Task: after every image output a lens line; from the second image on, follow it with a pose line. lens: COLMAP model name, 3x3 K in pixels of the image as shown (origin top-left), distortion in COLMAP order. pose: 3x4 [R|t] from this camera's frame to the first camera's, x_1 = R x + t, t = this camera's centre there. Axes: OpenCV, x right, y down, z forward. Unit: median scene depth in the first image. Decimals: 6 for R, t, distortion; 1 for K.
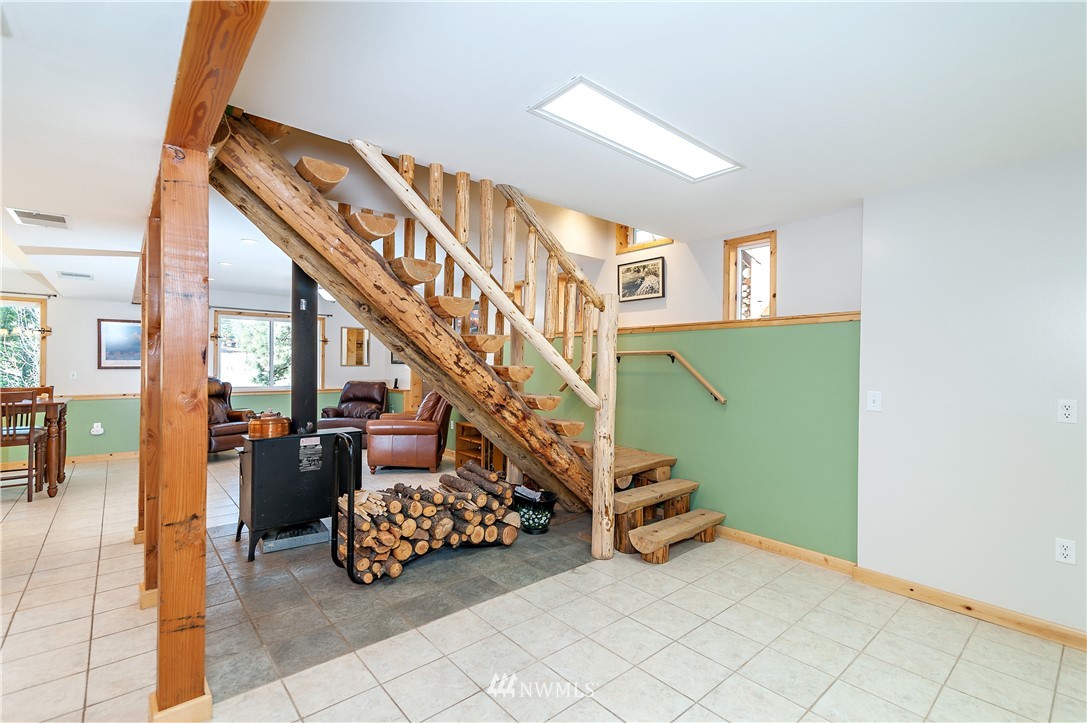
lens RADIAL K [[490.0, 0, 543.5], [0, 490.0, 361.5], [0, 0, 1]] dist [0.001318, 0.000225]
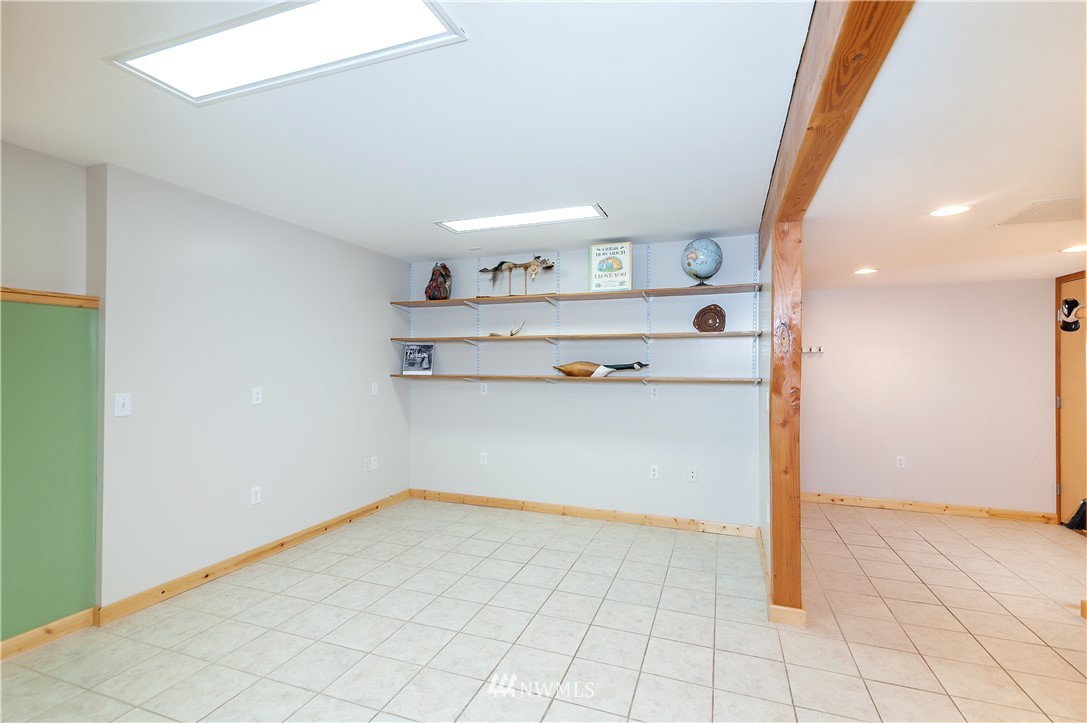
lens RADIAL K [[490.0, 0, 543.5], [0, 490.0, 361.5], [0, 0, 1]] dist [0.001318, 0.000225]
pose [[-0.489867, -0.005427, 0.871780, -0.516475], [-0.011957, 0.999928, -0.000494, -0.006340], [-0.871715, -0.010665, -0.489896, 0.885280]]
